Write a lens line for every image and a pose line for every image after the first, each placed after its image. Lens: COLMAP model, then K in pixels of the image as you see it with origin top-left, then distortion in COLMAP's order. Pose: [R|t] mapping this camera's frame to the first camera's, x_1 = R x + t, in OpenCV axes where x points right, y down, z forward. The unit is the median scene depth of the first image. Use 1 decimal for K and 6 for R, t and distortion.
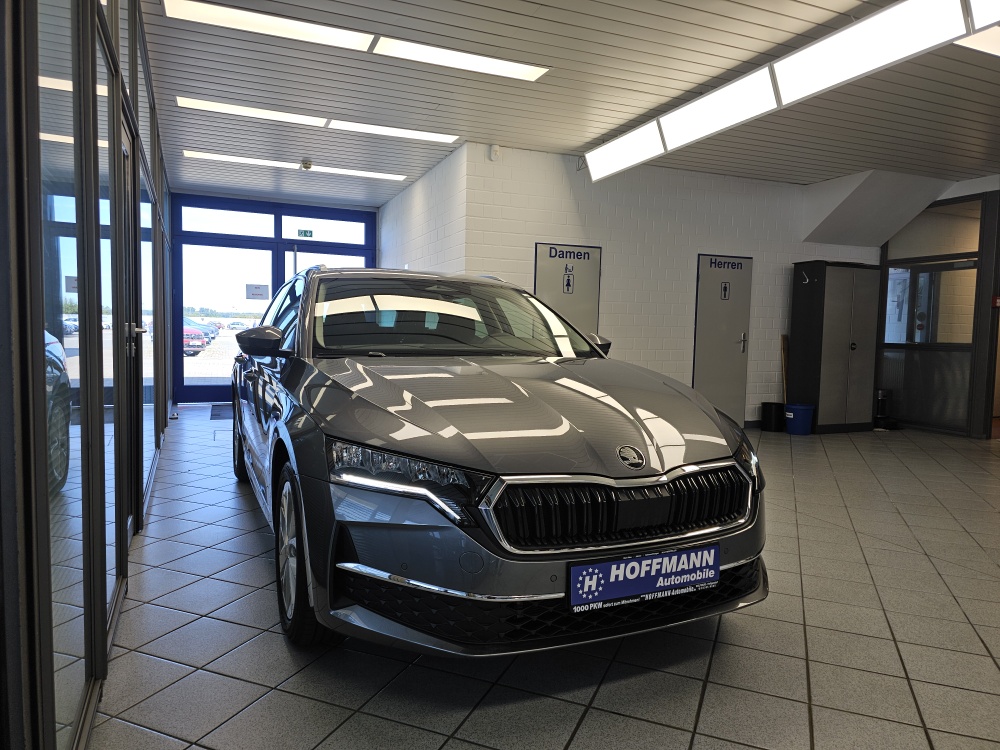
lens RADIAL K [[668.6, 0, 533.8], [0, 668.6, 408.9], [0, 0, 1]] dist [0.053466, -0.051422]
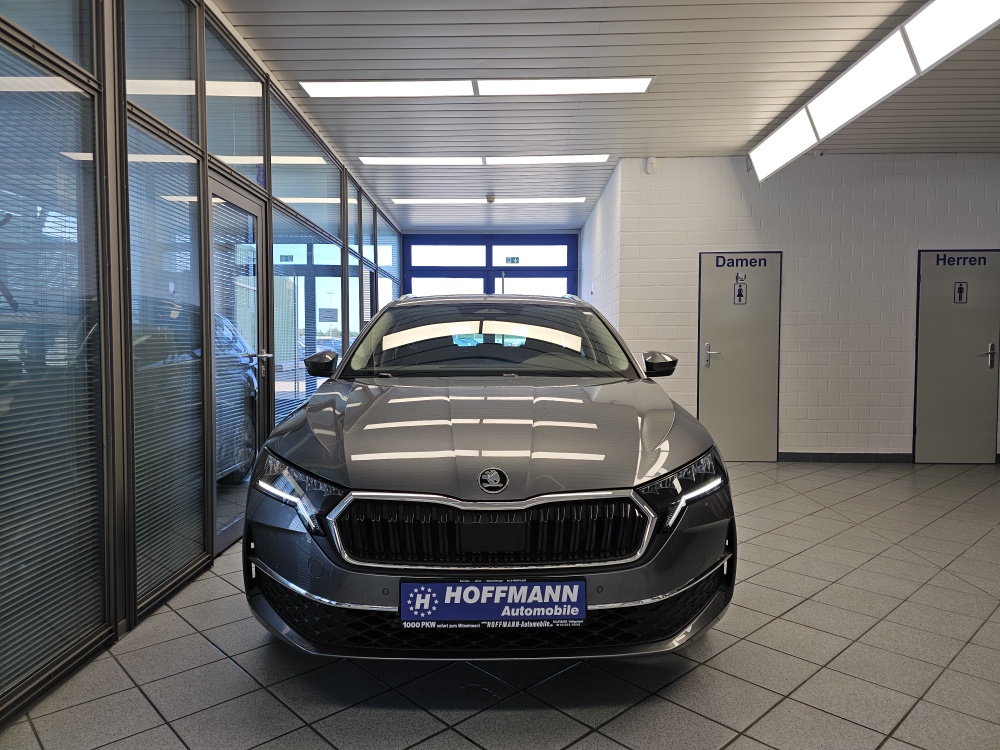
lens RADIAL K [[668.6, 0, 476.3], [0, 668.6, 404.1], [0, 0, 1]] dist [0.053466, -0.051422]
pose [[0.911069, 0.014927, -0.411983, 0.357395], [-0.027834, 0.999291, -0.025346, -0.010171], [0.411313, 0.034559, 0.910839, 0.057850]]
